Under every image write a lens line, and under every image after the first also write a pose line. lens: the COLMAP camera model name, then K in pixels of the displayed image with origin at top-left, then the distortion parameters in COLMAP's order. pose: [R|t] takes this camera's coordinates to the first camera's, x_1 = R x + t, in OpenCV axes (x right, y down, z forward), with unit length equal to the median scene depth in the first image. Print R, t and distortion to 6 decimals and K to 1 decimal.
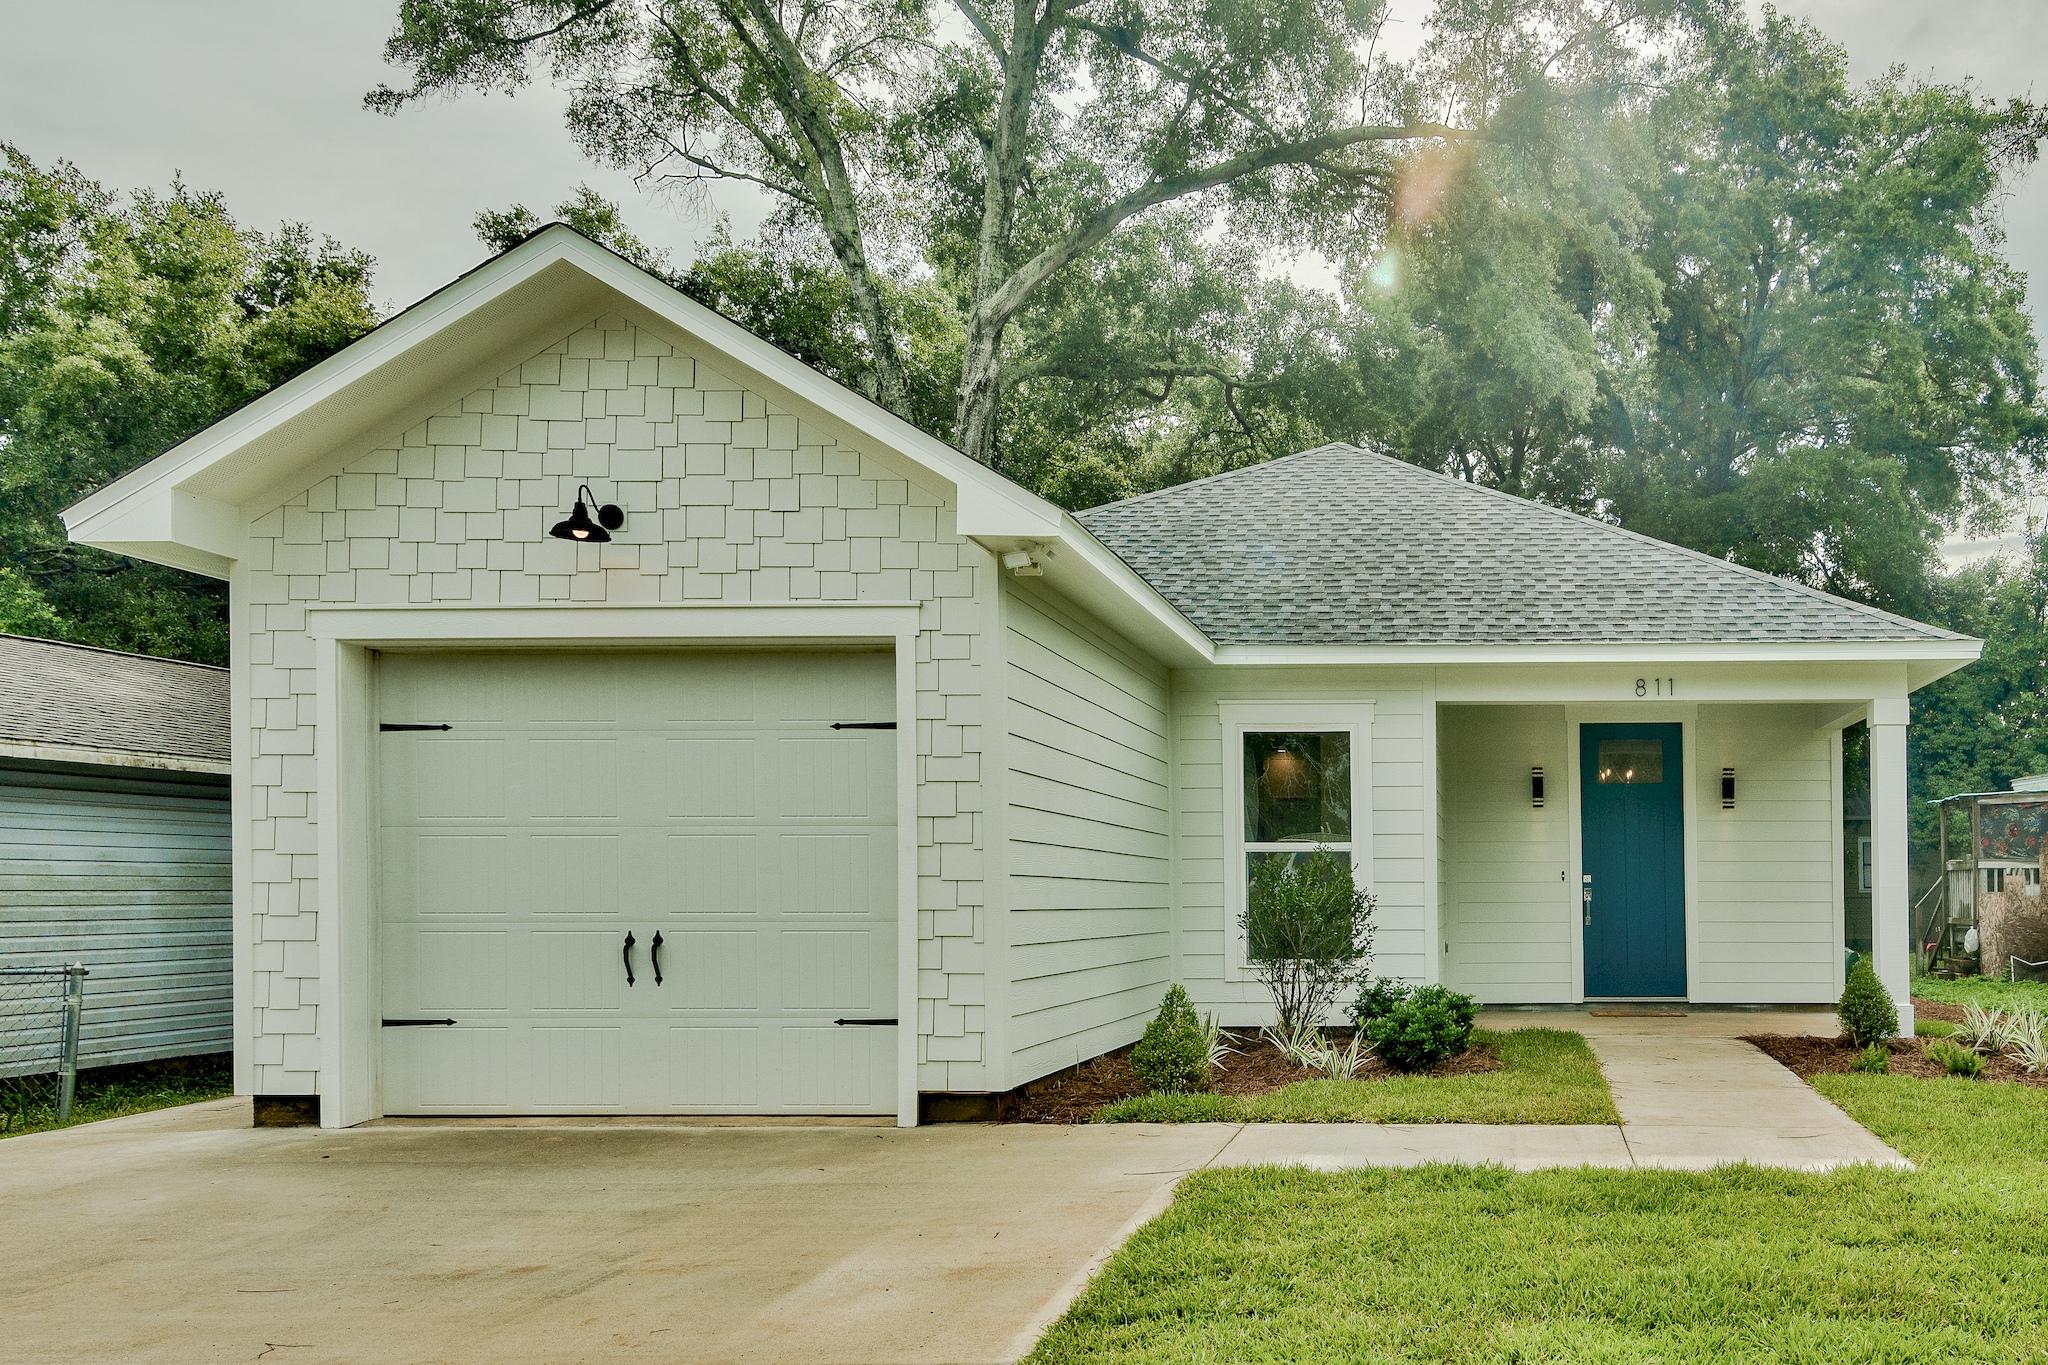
lens RADIAL K [[1668.9, 0, 1024.0], [0, 1668.9, 743.5], [0, 0, 1]] dist [0.023728, -0.003978]
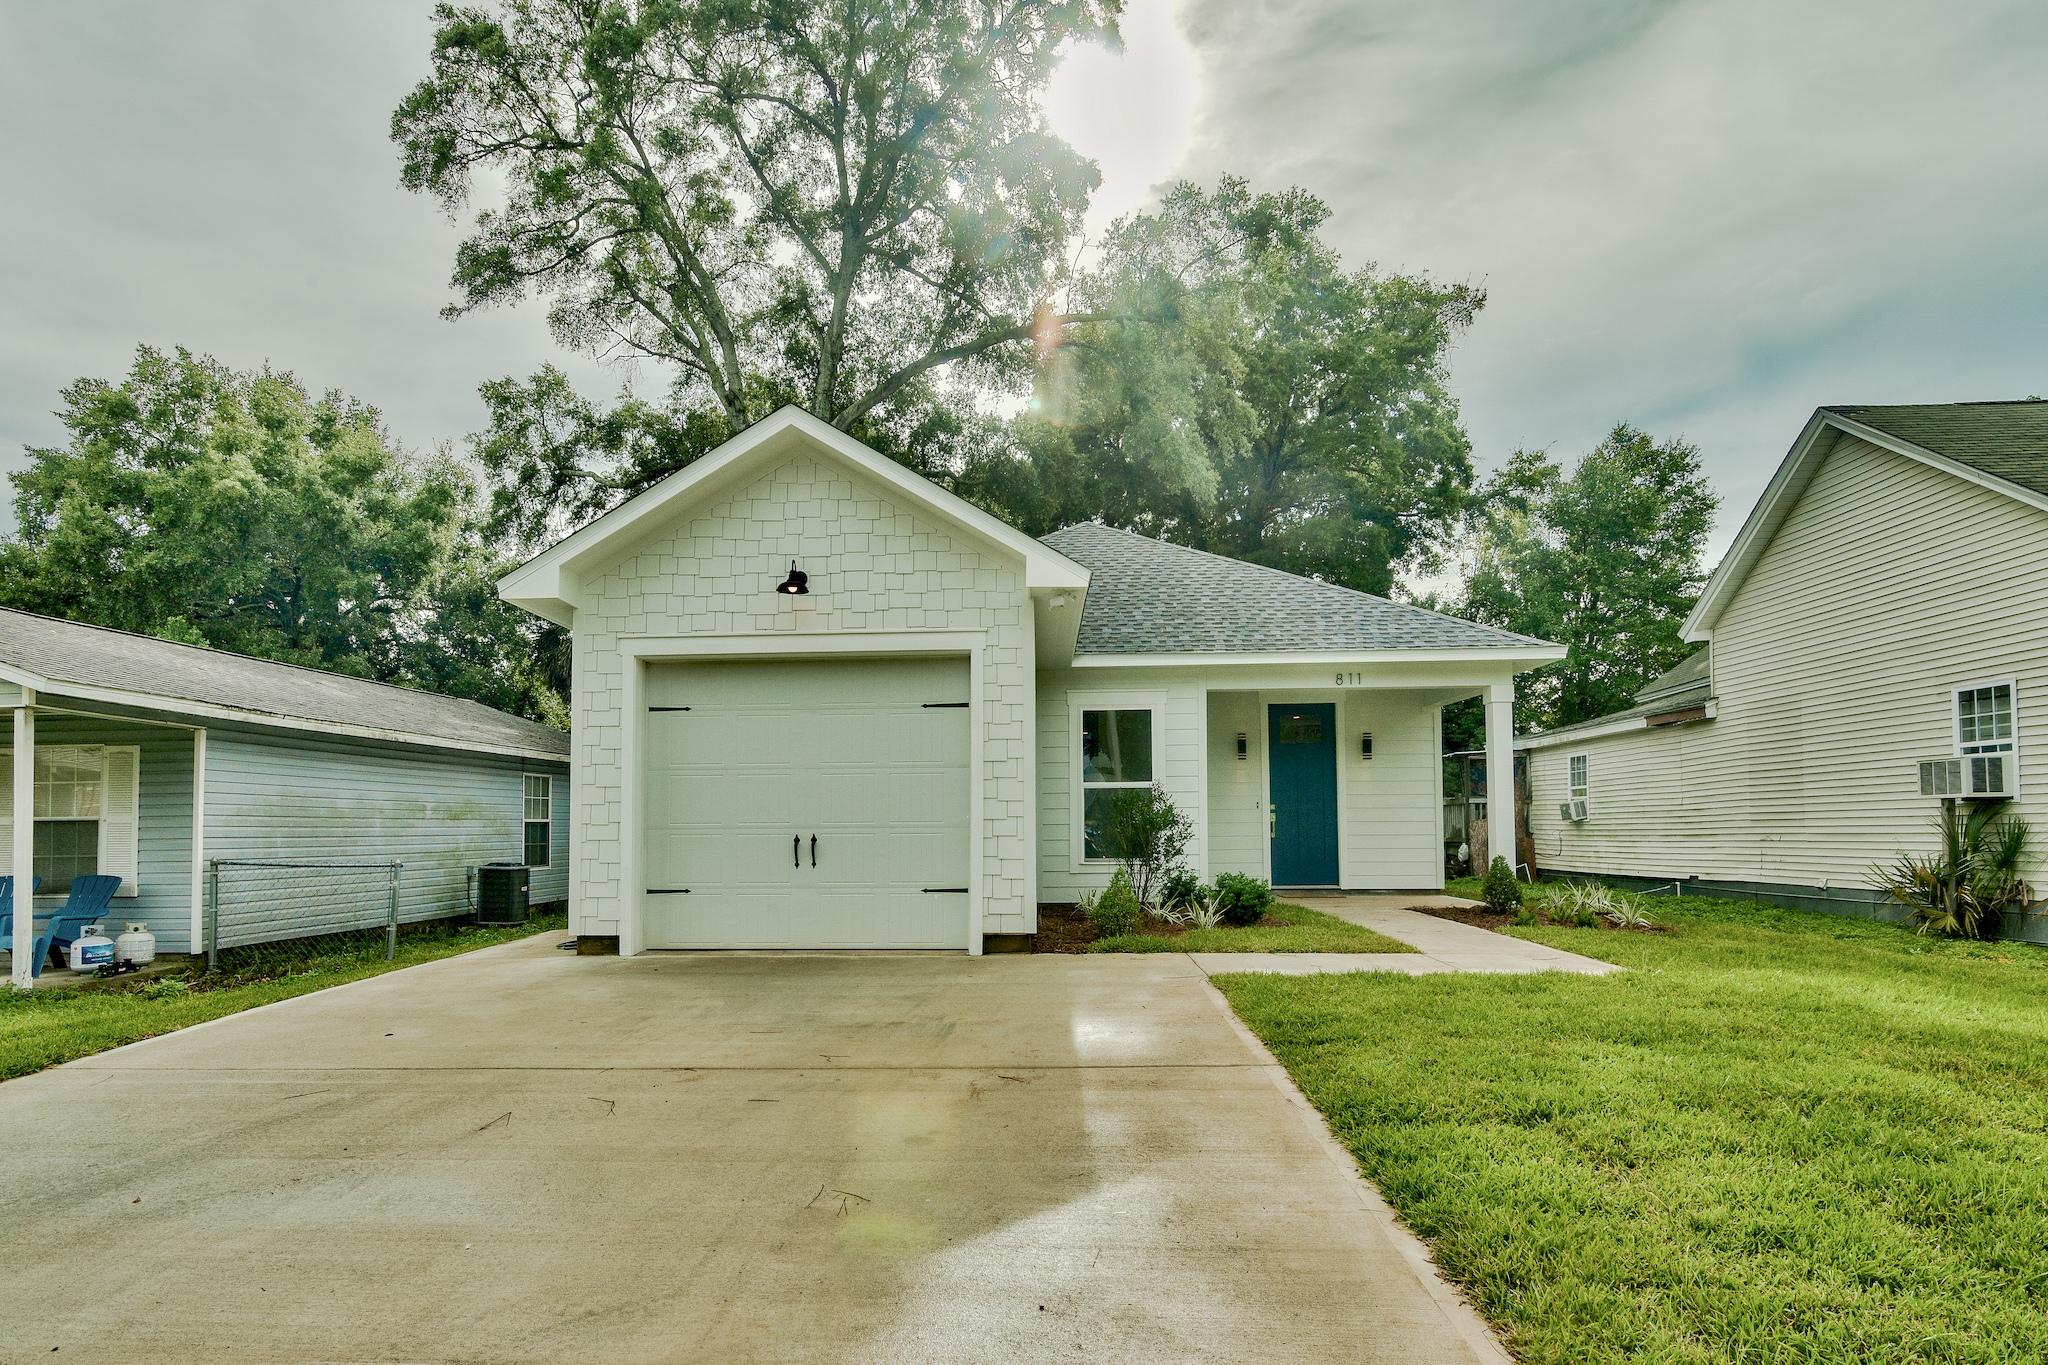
lens RADIAL K [[1023.6, 0, 1051.8], [0, 1023.6, 680.8], [0, 0, 1]] dist [-0.004208, -0.001118]
pose [[0.999476, -0.010546, -0.030607, 0.131207], [0.009545, 0.999421, -0.032671, -0.003715], [0.030934, 0.032361, 0.998997, 0.052367]]
